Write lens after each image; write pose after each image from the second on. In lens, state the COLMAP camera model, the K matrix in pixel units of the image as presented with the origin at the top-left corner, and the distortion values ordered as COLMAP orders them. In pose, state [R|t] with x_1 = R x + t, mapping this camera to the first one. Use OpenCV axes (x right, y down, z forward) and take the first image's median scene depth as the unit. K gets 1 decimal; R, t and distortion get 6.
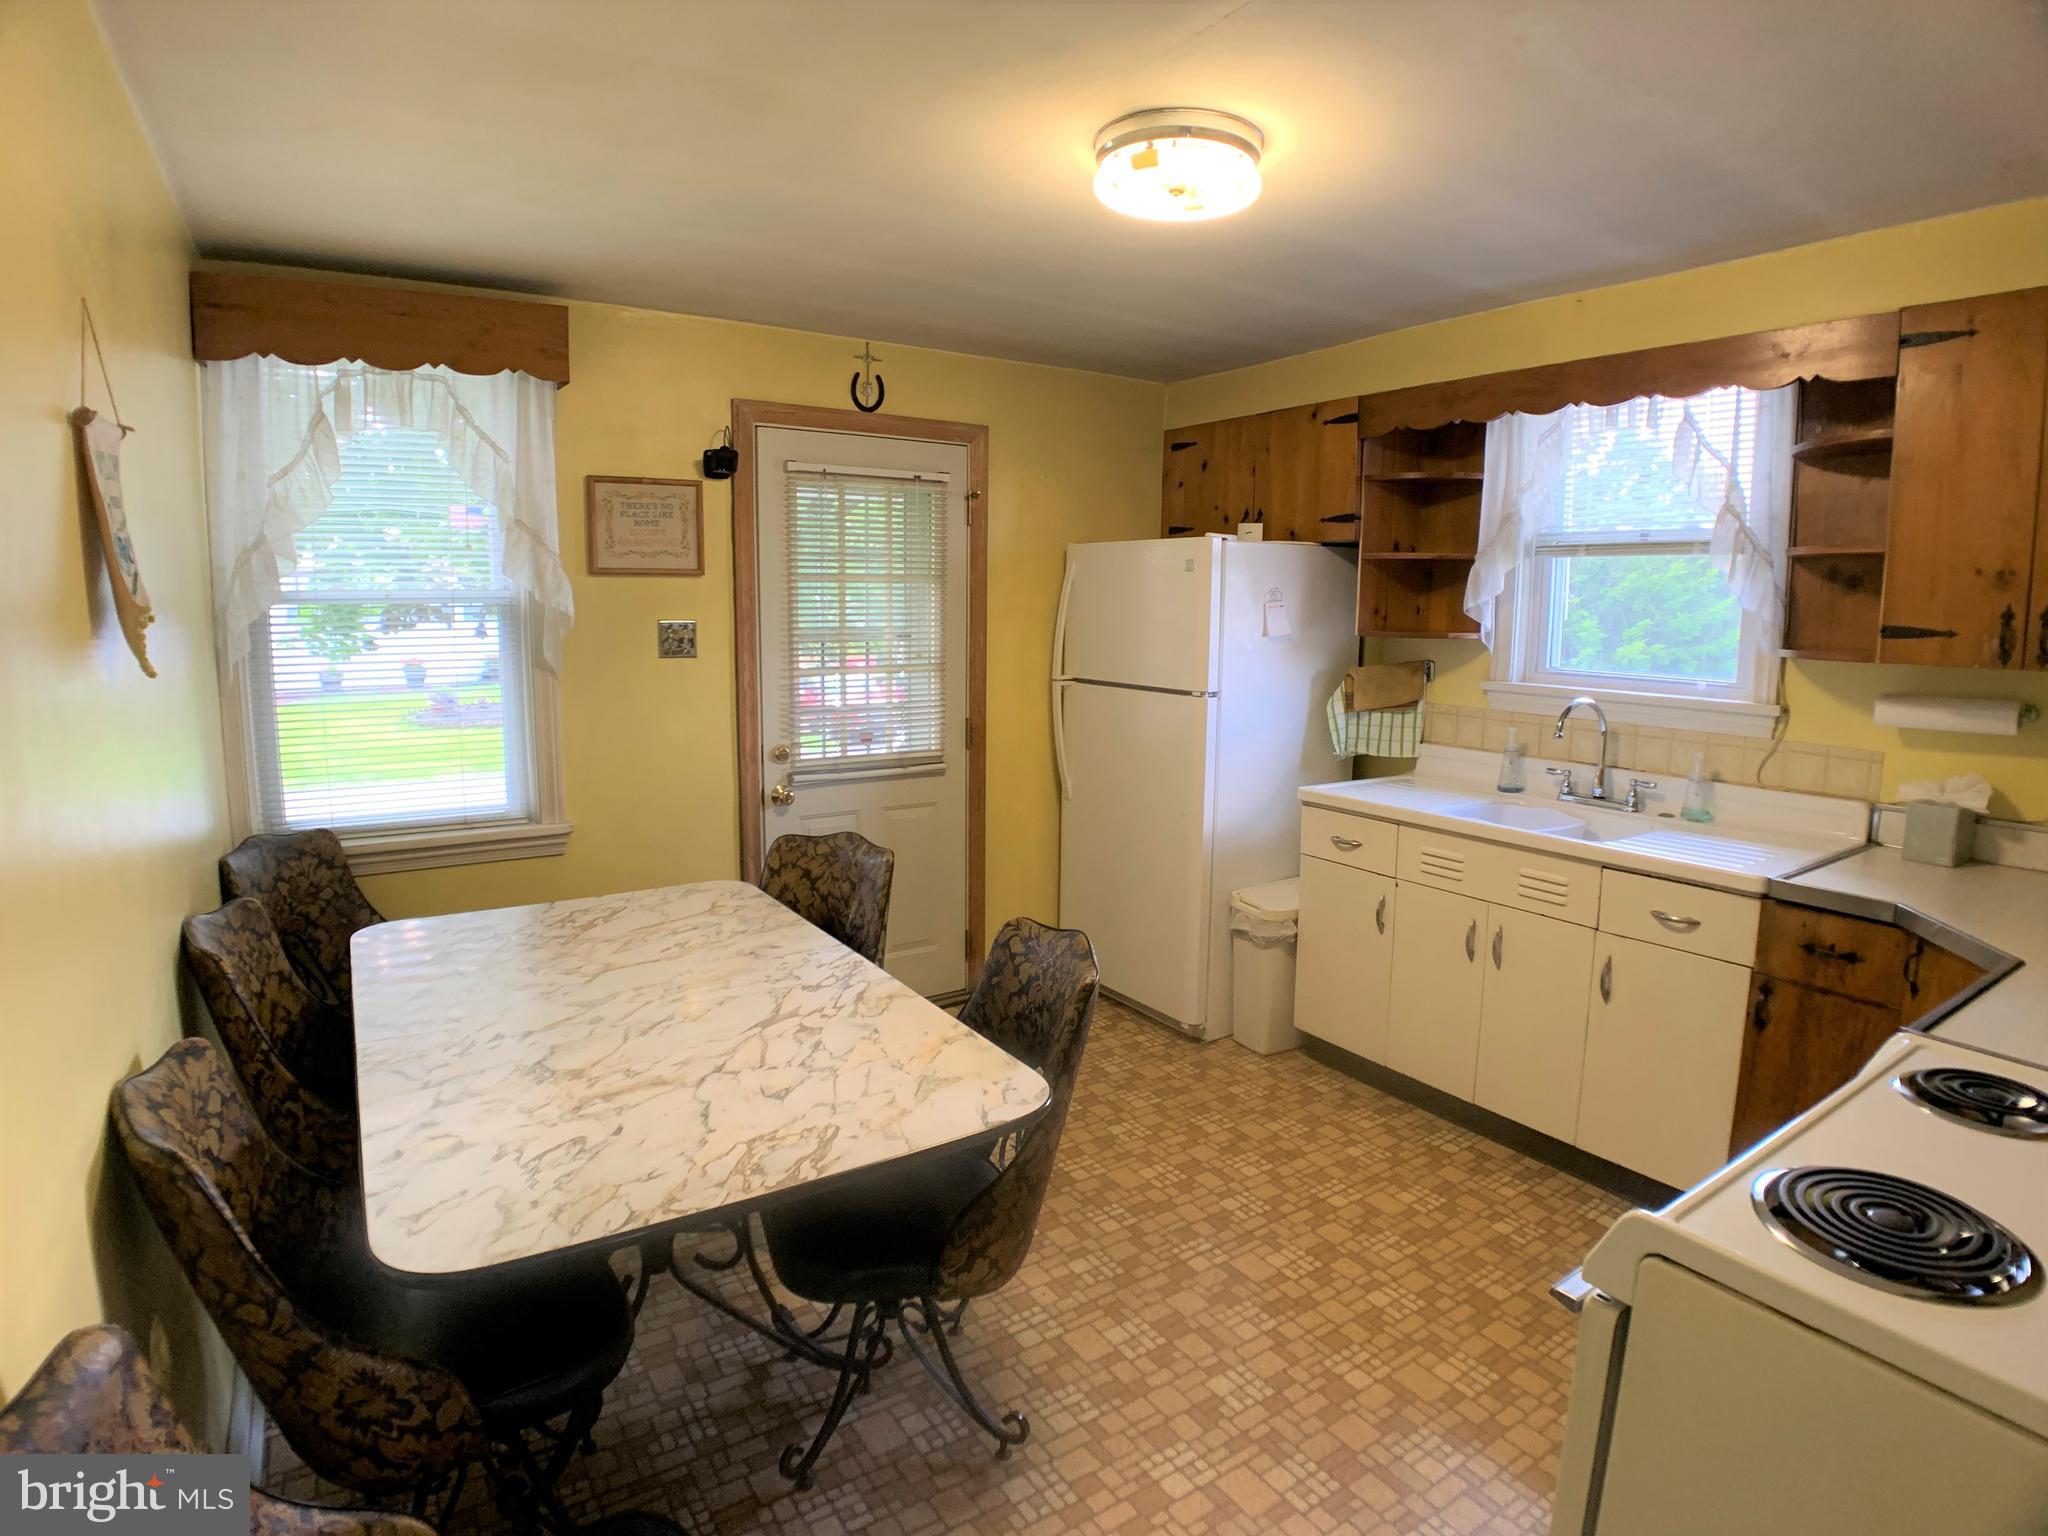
lens RADIAL K [[1074.6, 0, 1029.4], [0, 1074.6, 744.2], [0, 0, 1]] dist [-0.079628, -0.002851]
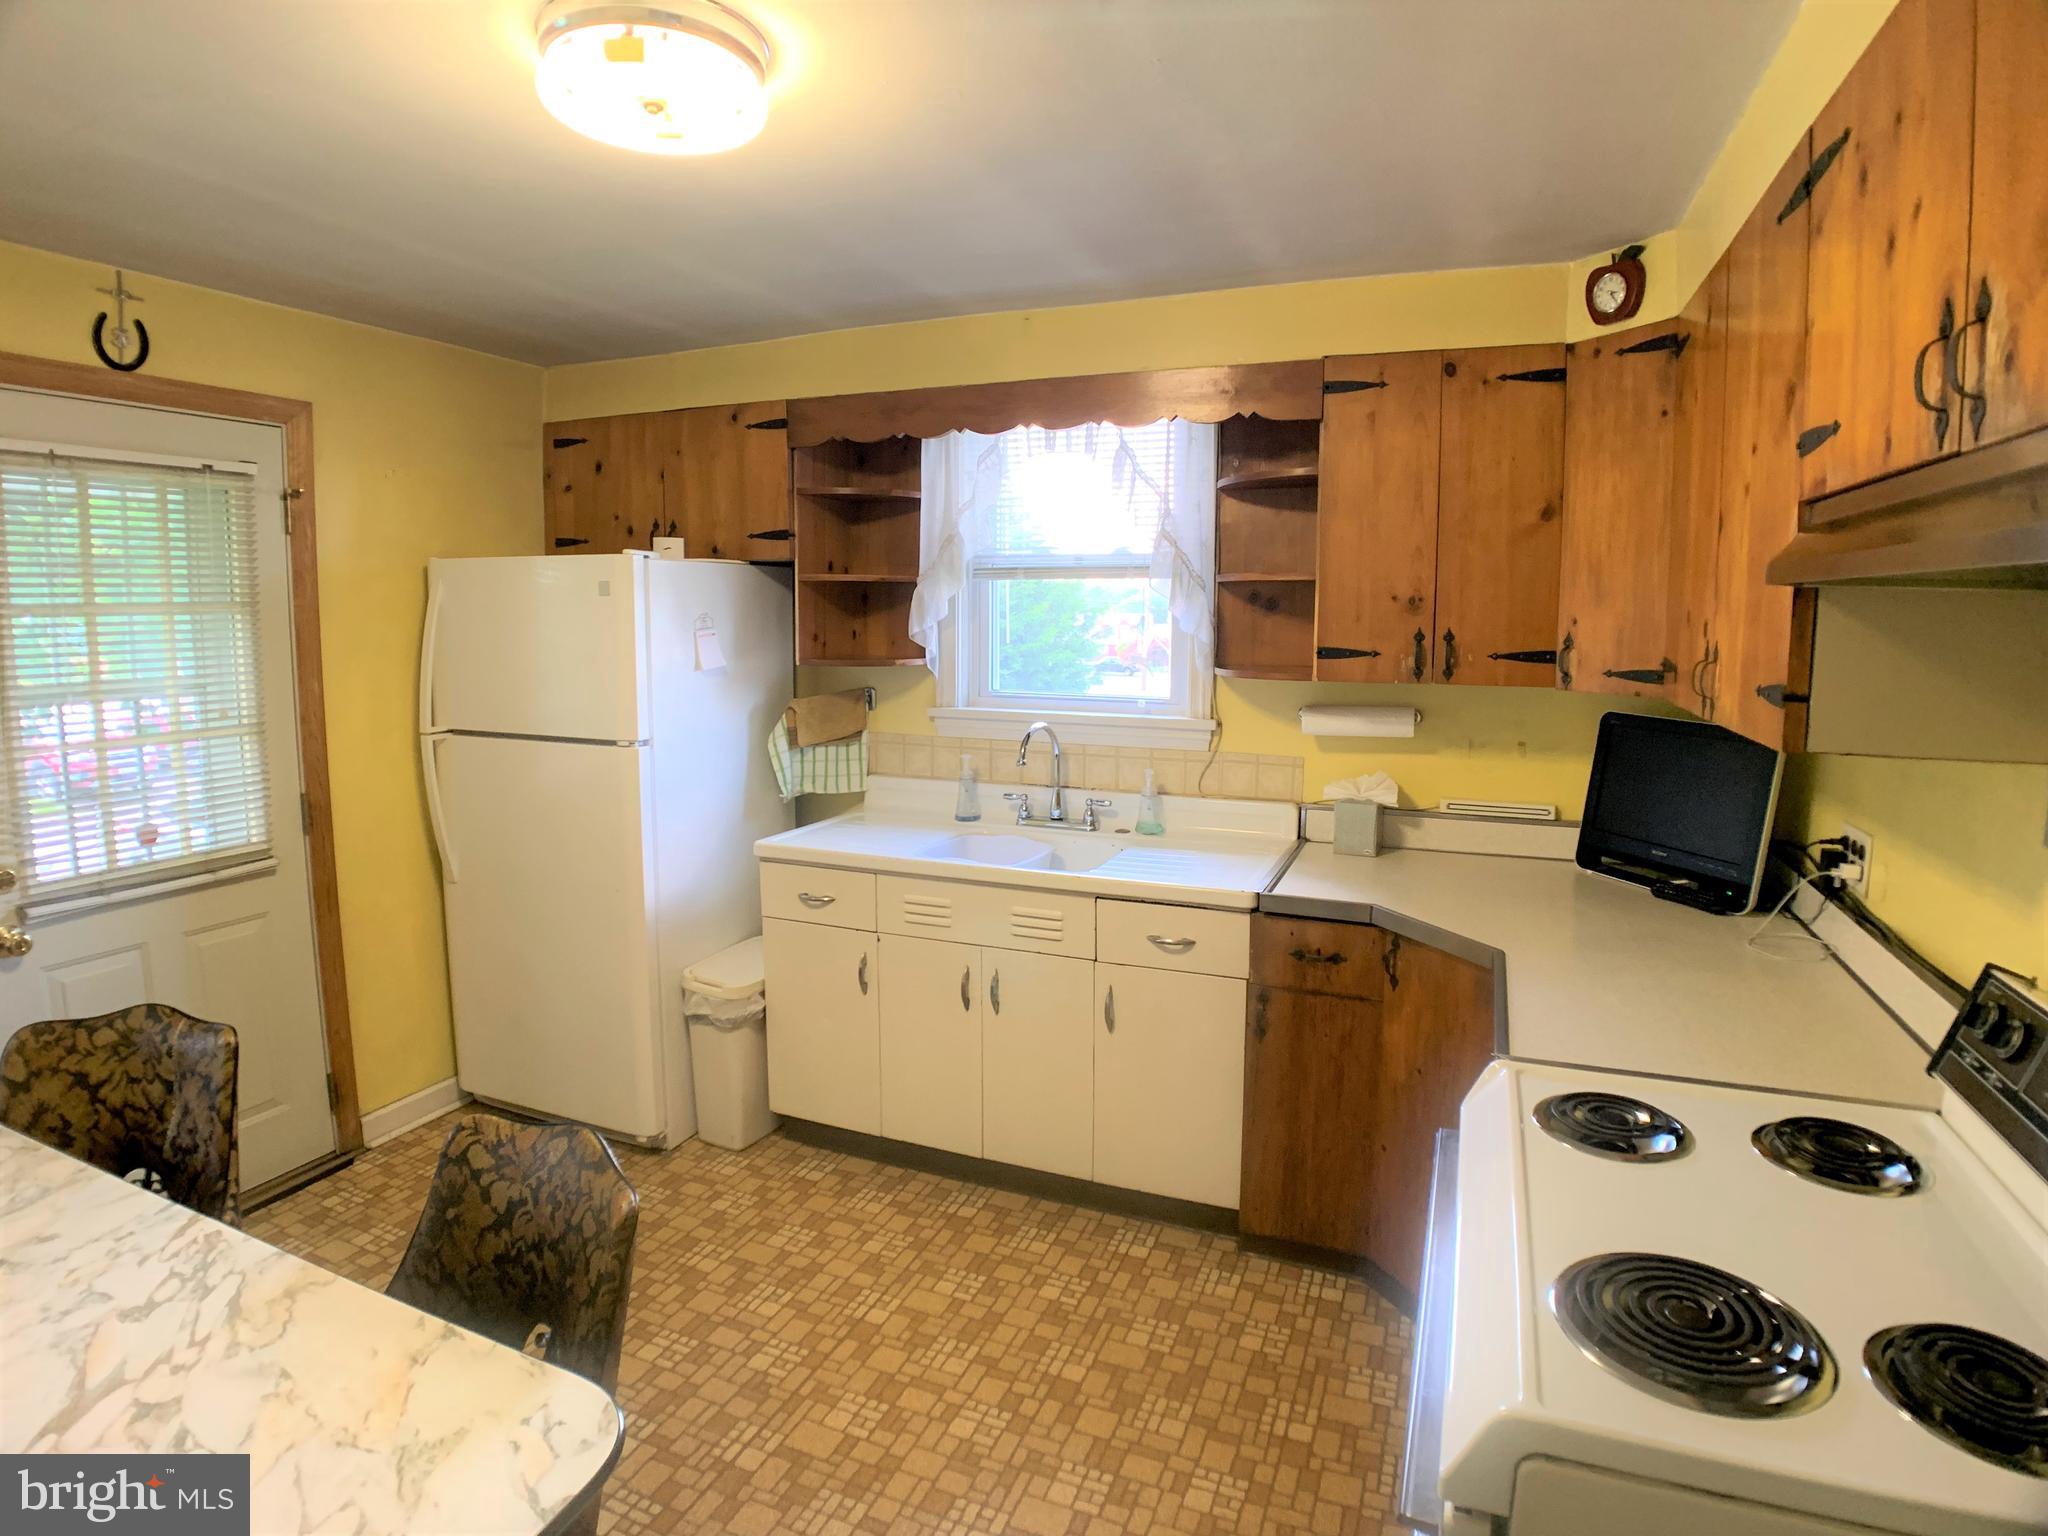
lens RADIAL K [[1078.8, 0, 1030.4], [0, 1078.8, 730.2], [0, 0, 1]] dist [-0.090512, 0.012400]
pose [[0.824073, -0.067024, 0.562504, -0.052448], [0.076319, 0.997059, 0.006995, -0.043185], [-0.561319, 0.037165, 0.826765, 0.158757]]
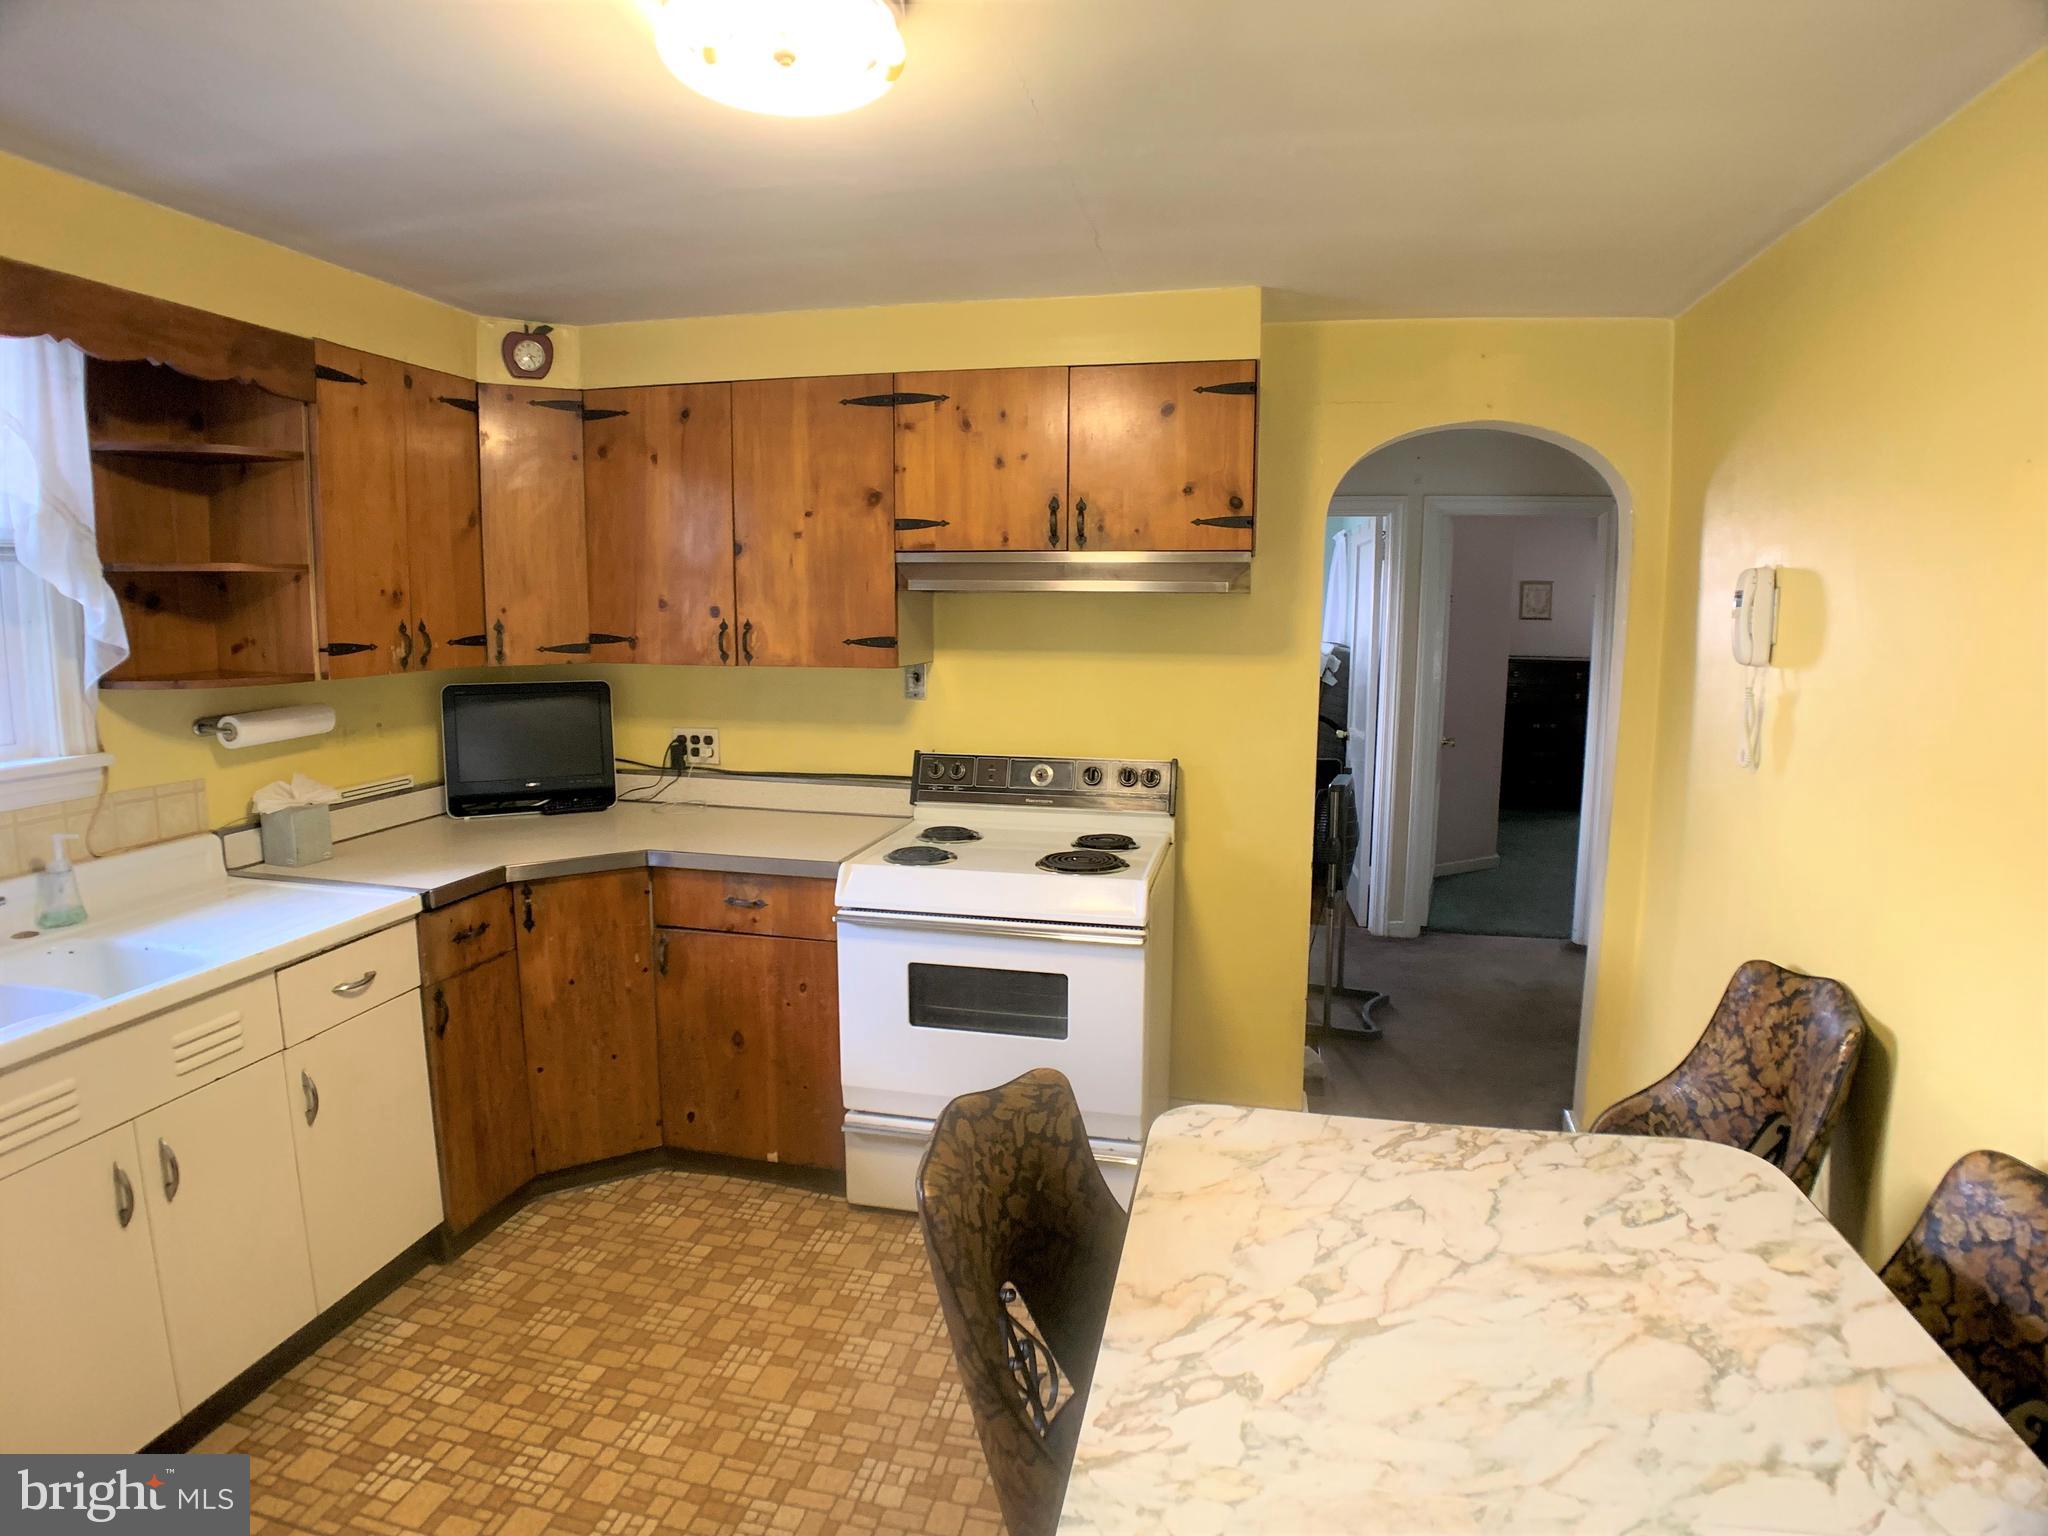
lens RADIAL K [[1074.6, 0, 1029.4], [0, 1074.6, 744.2], [0, 0, 1]] dist [-0.079628, -0.002851]
pose [[-0.701232, -0.104641, 0.705212, -0.304582], [0.081777, 0.970835, 0.225370, -0.143426], [-0.708228, 0.215707, -0.672223, 0.888657]]
